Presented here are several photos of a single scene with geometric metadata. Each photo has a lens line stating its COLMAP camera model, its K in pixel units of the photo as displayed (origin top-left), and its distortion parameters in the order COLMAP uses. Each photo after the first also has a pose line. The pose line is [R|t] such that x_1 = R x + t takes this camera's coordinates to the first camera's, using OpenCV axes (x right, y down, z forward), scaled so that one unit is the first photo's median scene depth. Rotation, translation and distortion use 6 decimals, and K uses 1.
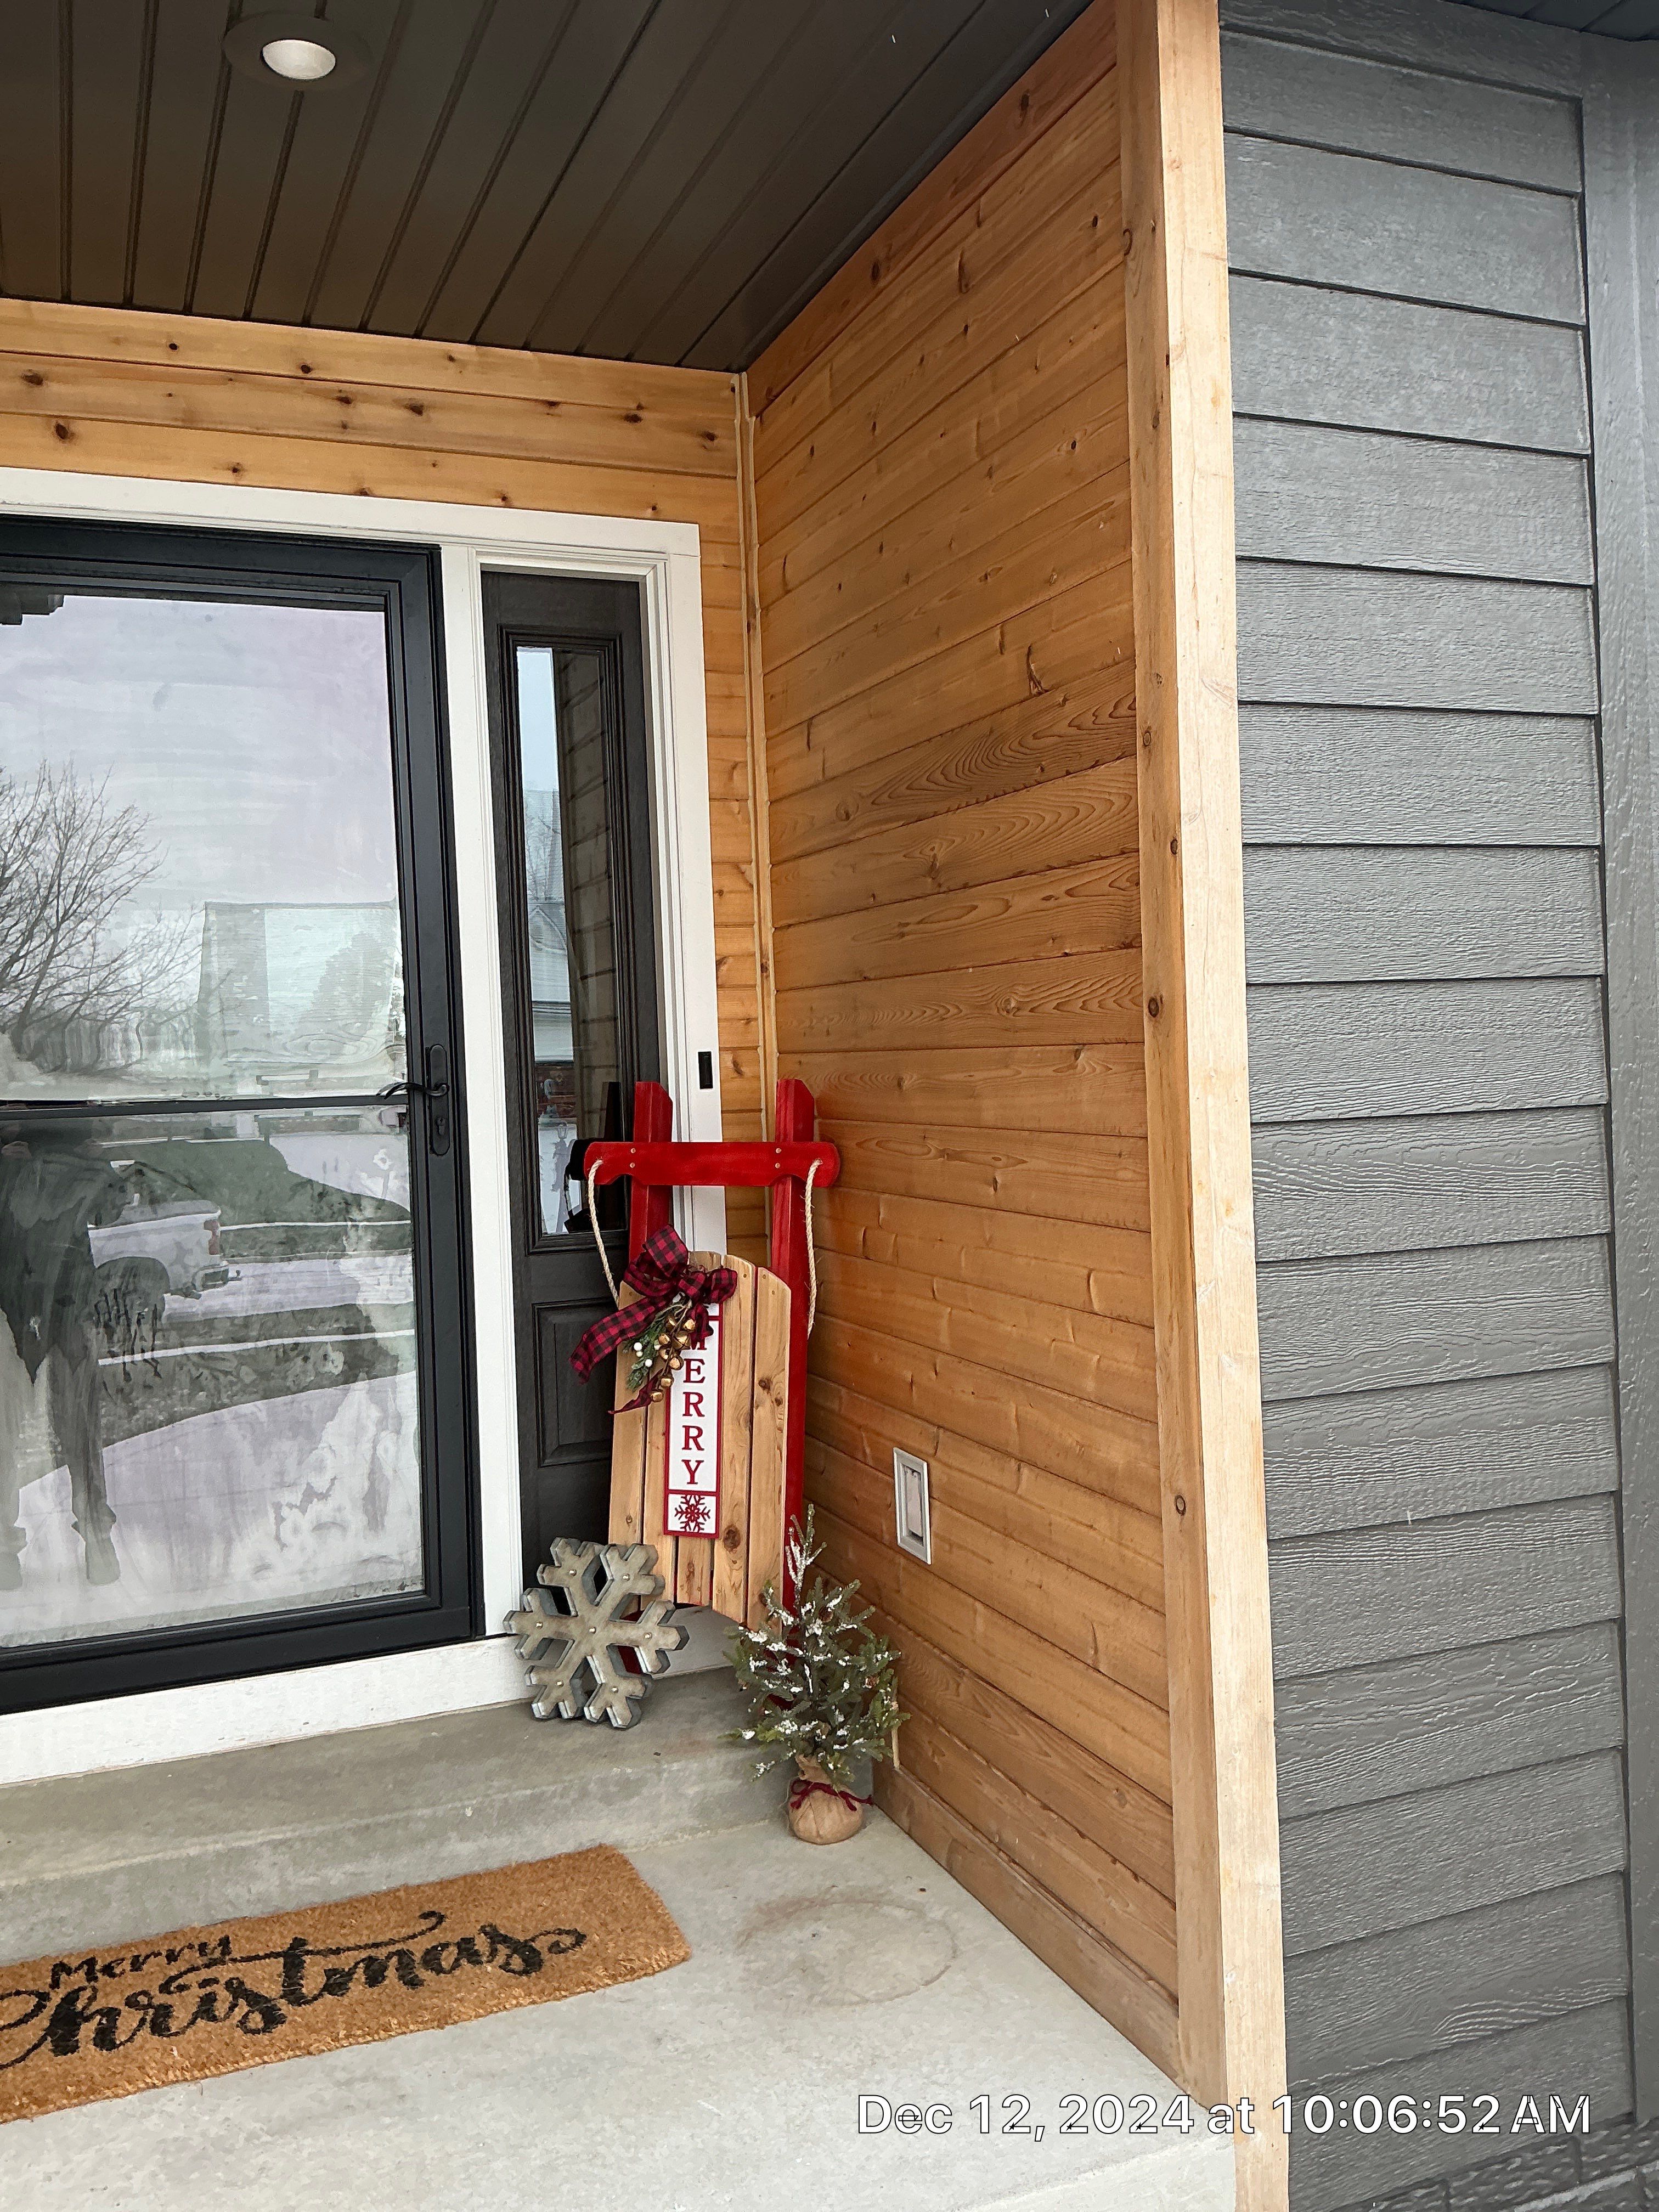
lens RADIAL K [[1829.6, 0, 820.0], [0, 1829.6, 1093.1], [0, 0, 1]] dist [0.145312, -0.283808]
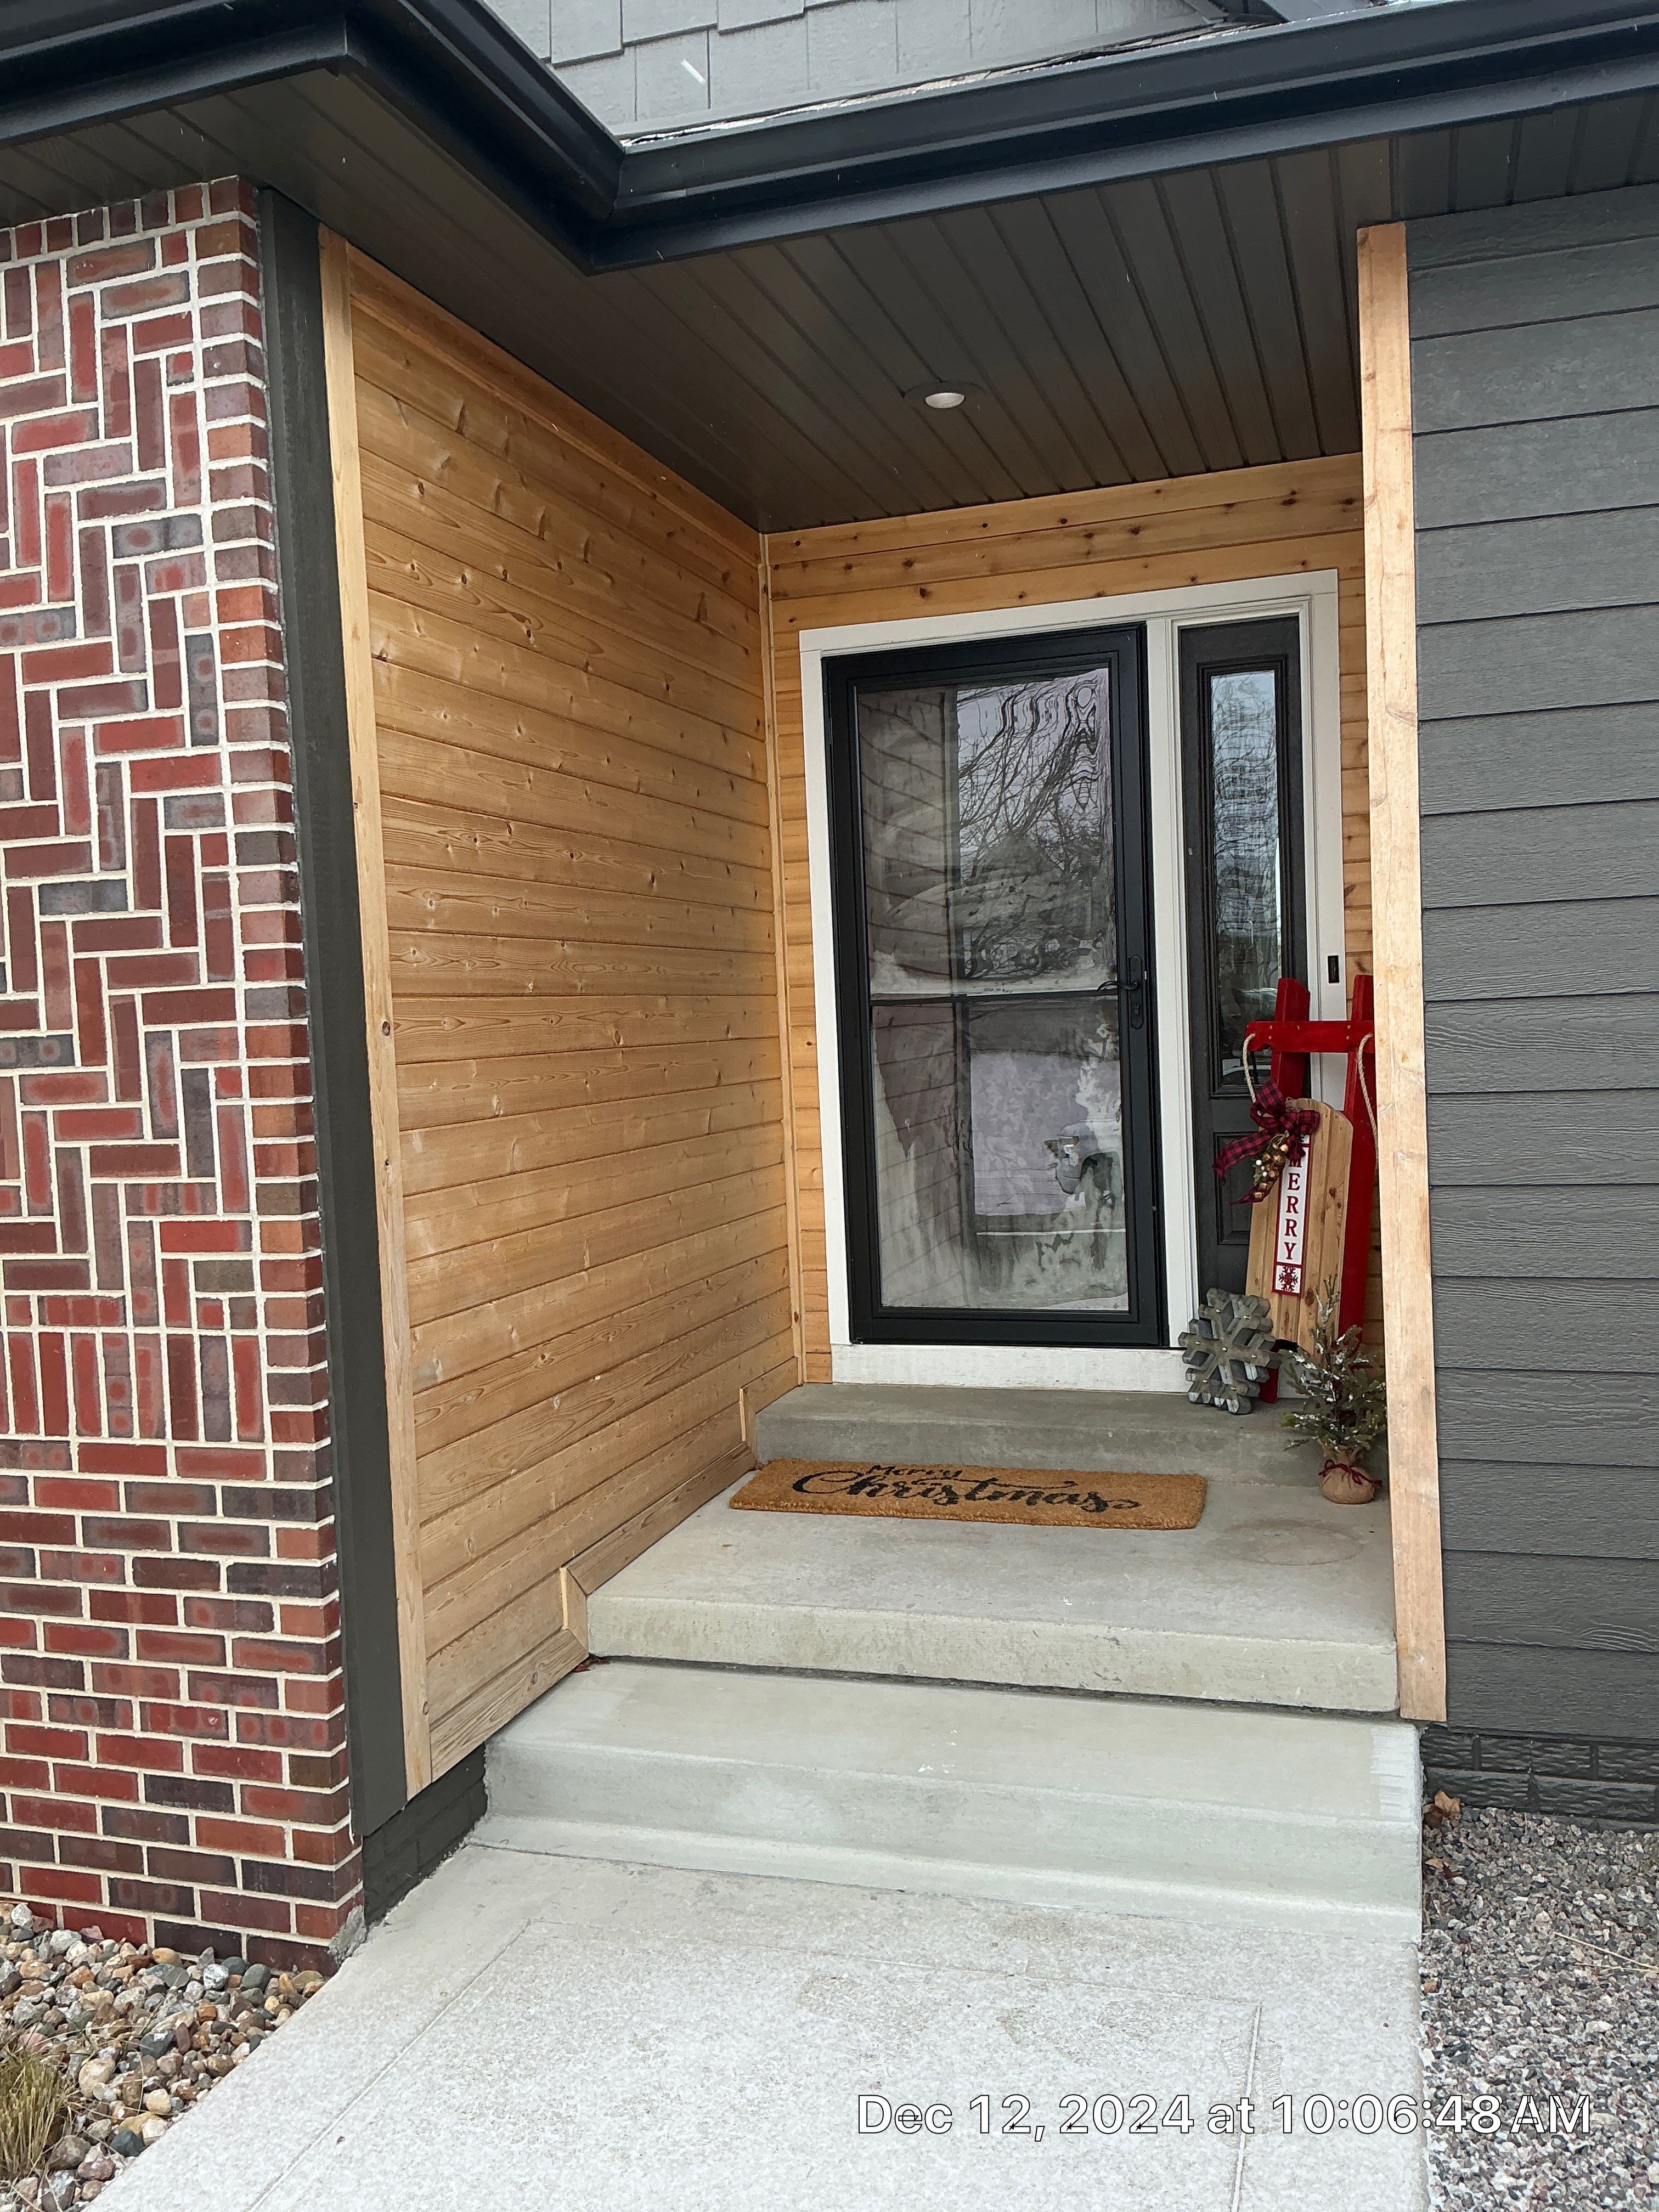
lens RADIAL K [[1829.6, 0, 820.0], [0, 1829.6, 1093.1], [0, 0, 1]] dist [0.145312, -0.283808]
pose [[0.766918, 0.031828, -0.640955, 0.643063], [0.001279, 0.998692, 0.051123, 0.010302], [0.641743, -0.040027, 0.765874, -0.375347]]
